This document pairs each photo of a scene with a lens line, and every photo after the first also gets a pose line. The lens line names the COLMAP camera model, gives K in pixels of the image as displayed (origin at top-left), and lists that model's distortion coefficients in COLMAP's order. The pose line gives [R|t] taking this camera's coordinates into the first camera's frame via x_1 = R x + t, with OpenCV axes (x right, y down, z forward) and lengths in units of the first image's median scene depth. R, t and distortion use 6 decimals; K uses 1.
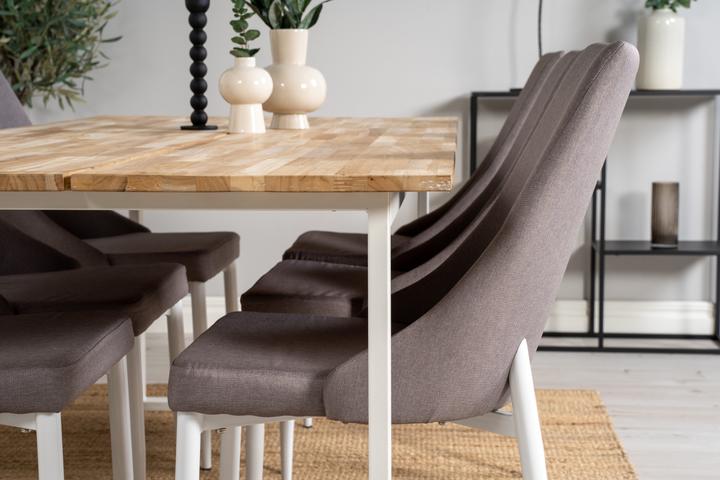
lens RADIAL K [[1450.0, 0, 360.0], [0, 1450.0, 240.0], [0, 0, 1]] dist [0.278855, 0.139340]
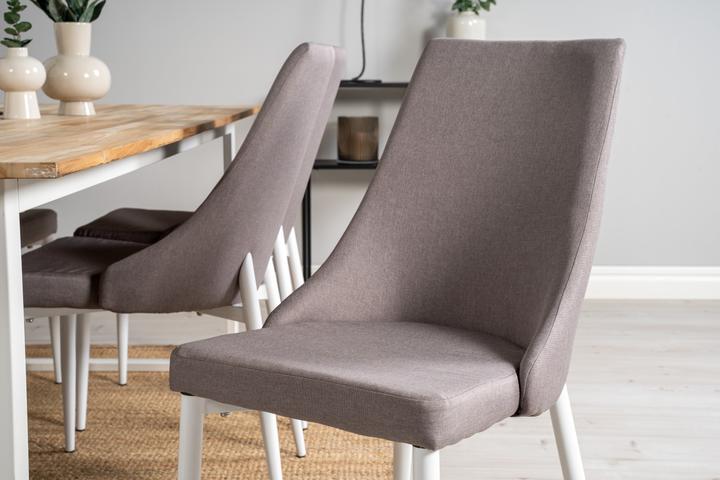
lens RADIAL K [[1200.3, 0, 360.0], [0, 1200.3, 240.0], [0, 0, 1]] dist [0.237986, 0.049711]
pose [[0.999665, -0.004149, 0.025534, 0.142155], [0.003460, 0.999630, 0.026979, -0.007380], [-0.025637, -0.026881, 0.999310, 0.085516]]
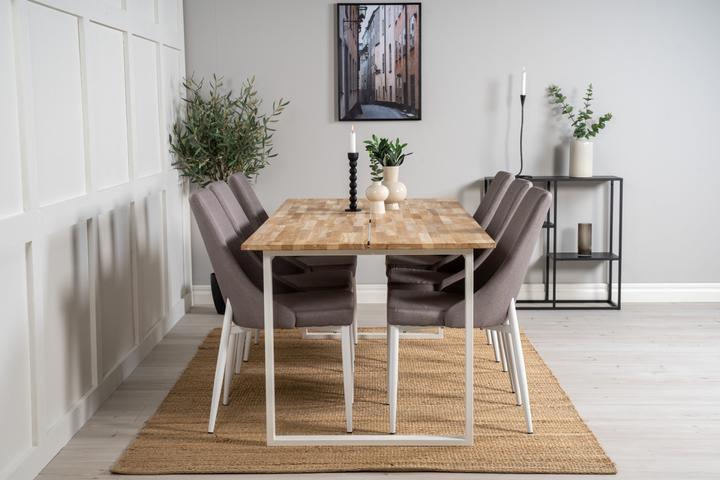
lens RADIAL K [[1127.6, 0, 360.0], [0, 1127.6, 240.0], [0, 0, 1]] dist [0.161899, 0.110298]
pose [[0.998273, -0.012372, 0.057435, -0.201231], [0.012385, 0.999923, 0.000130, -0.030518], [-0.057433, 0.000581, 0.998349, -0.760507]]
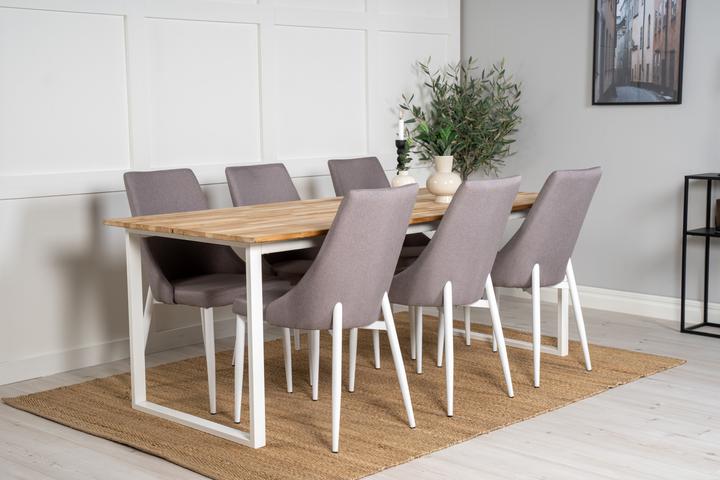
lens RADIAL K [[1127.6, 0, 360.0], [0, 1127.6, 240.0], [0, 0, 1]] dist [0.161899, 0.110298]
pose [[0.749597, 0.076706, -0.657435, 0.952794], [-0.067273, 0.996948, 0.039615, -0.080640], [0.658467, 0.014532, 0.752470, -0.304890]]
